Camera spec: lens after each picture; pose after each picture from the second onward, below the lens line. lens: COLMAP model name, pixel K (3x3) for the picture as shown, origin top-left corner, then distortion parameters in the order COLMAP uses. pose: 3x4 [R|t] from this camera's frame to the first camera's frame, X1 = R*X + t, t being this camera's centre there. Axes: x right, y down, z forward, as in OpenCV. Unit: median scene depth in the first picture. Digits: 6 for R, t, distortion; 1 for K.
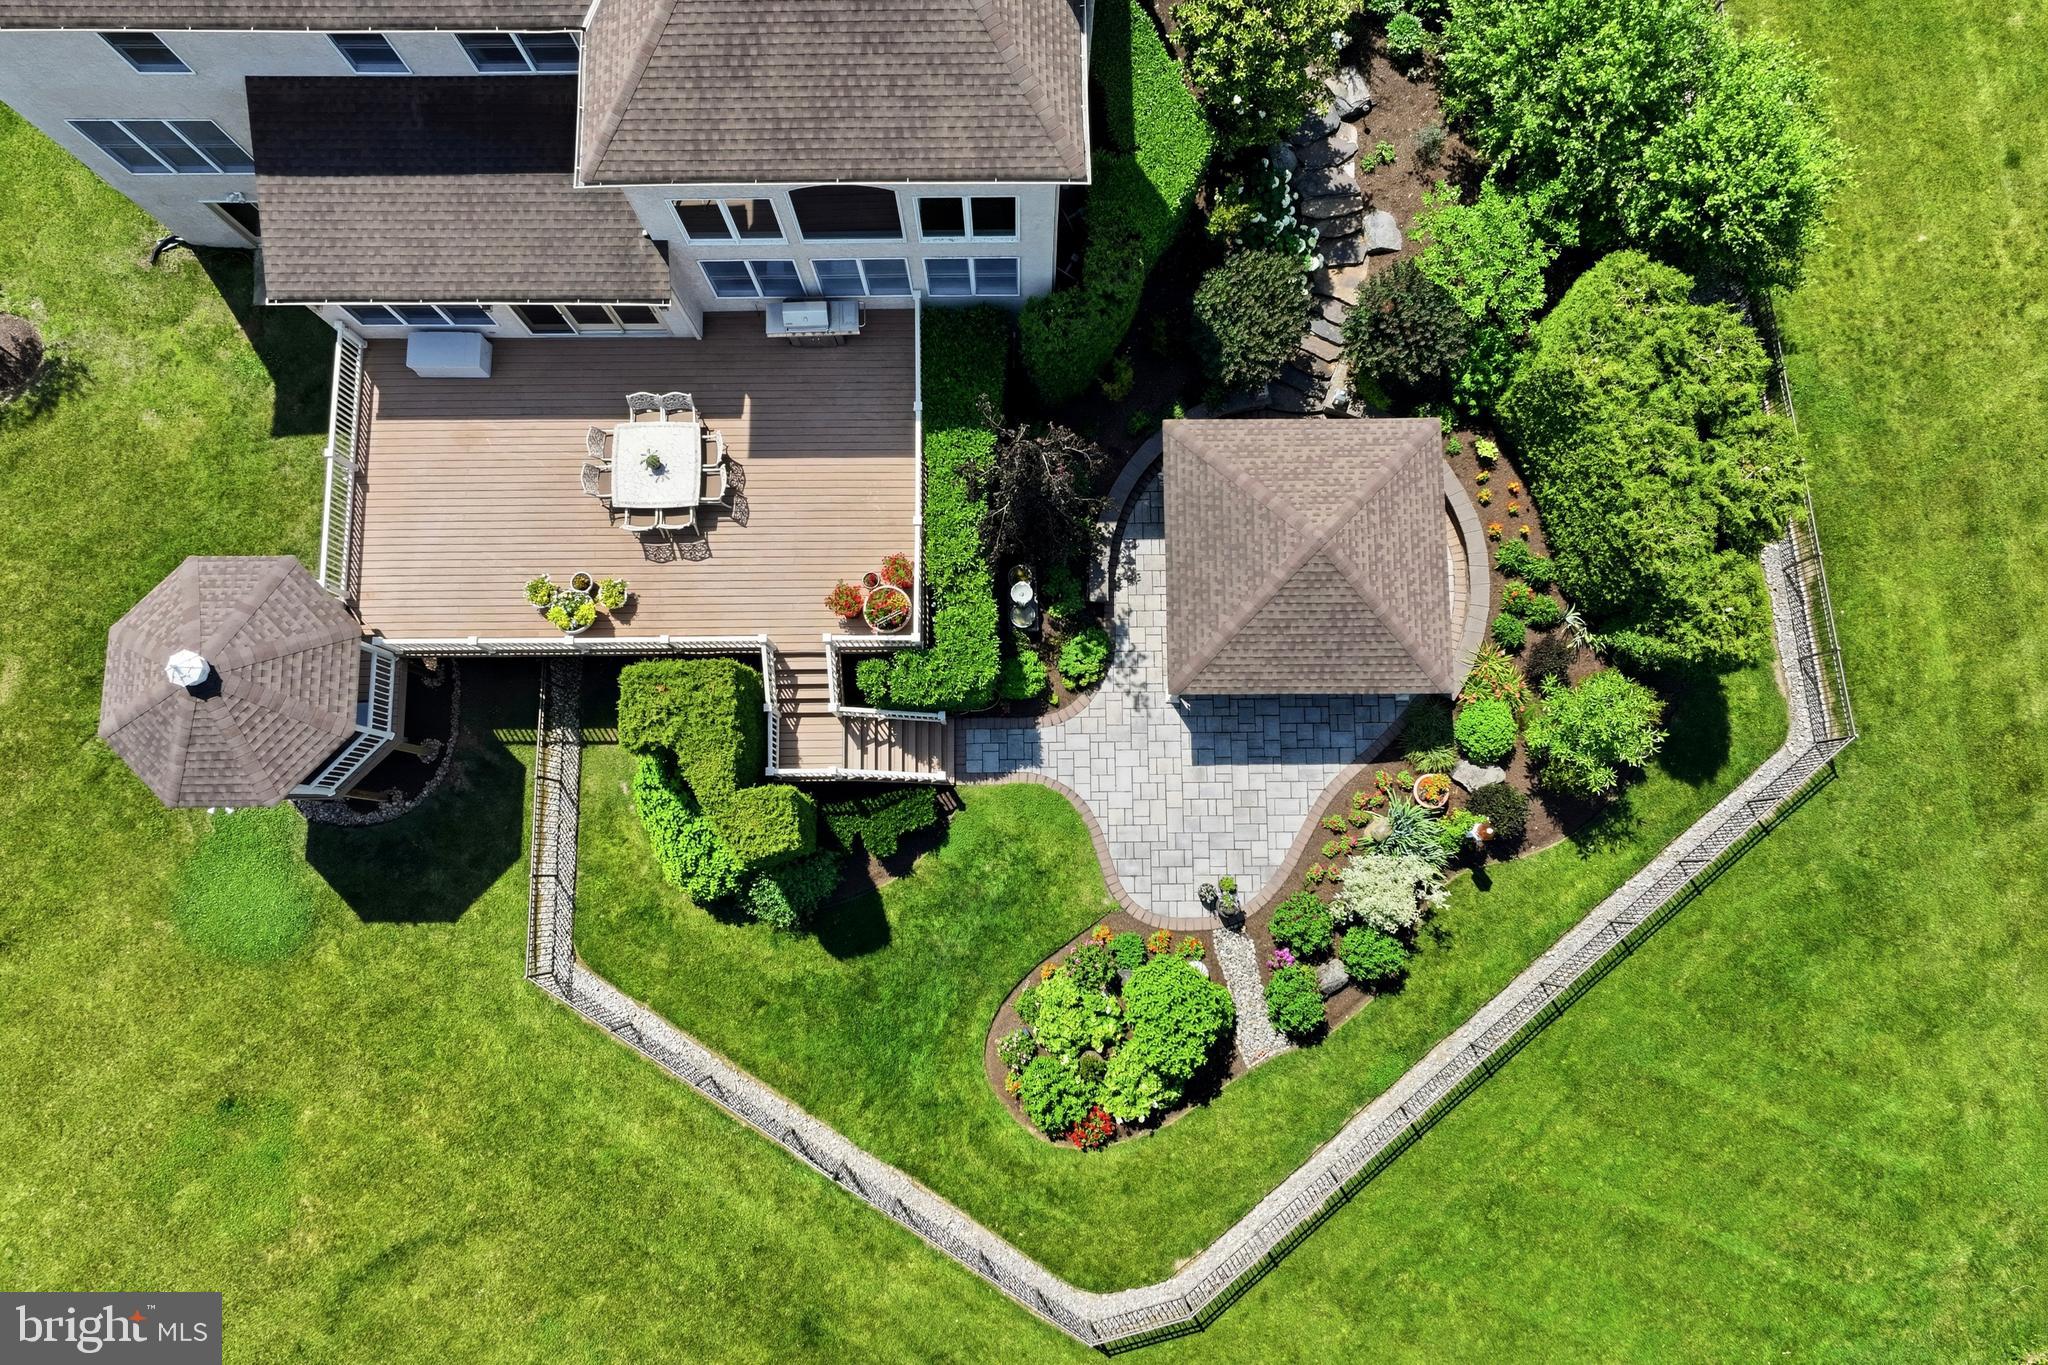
lens RADIAL K [[1448.7, 0, 1046.5], [0, 1448.7, 624.0], [0, 0, 1]] dist [0.003530, 0.009866]
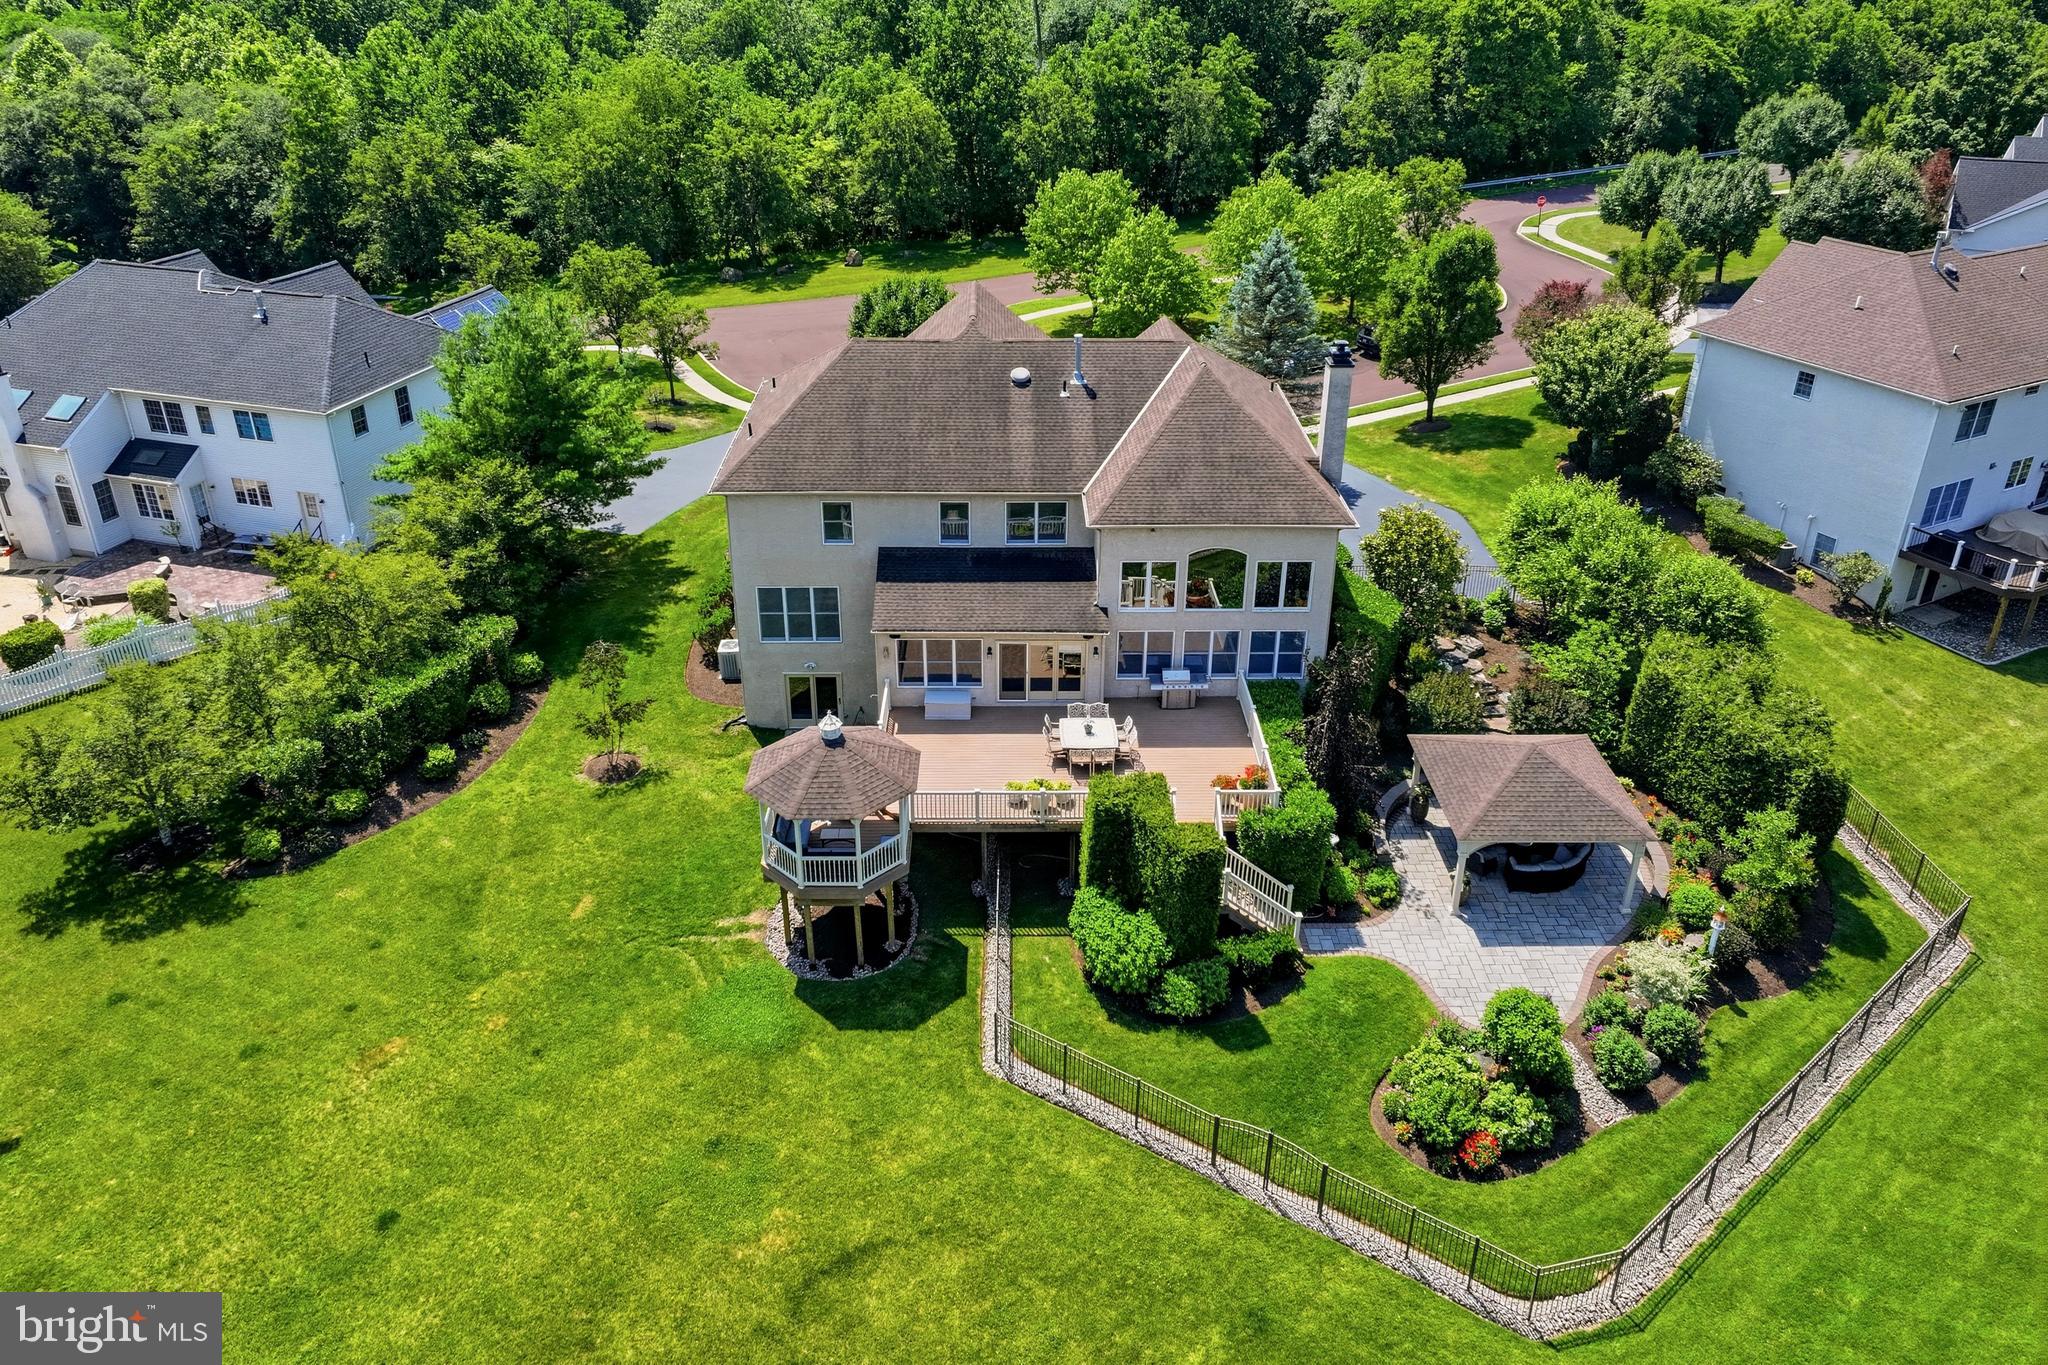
lens RADIAL K [[1435.2, 0, 1022.8], [0, 1435.2, 601.7], [0, 0, 1]] dist [0.002458, 0.000395]
pose [[0.999989, 0.000729, 0.004540, -0.326832], [0.003296, 0.574691, -0.818364, 1.001564], [-0.003206, 0.818370, 0.574682, 0.008072]]
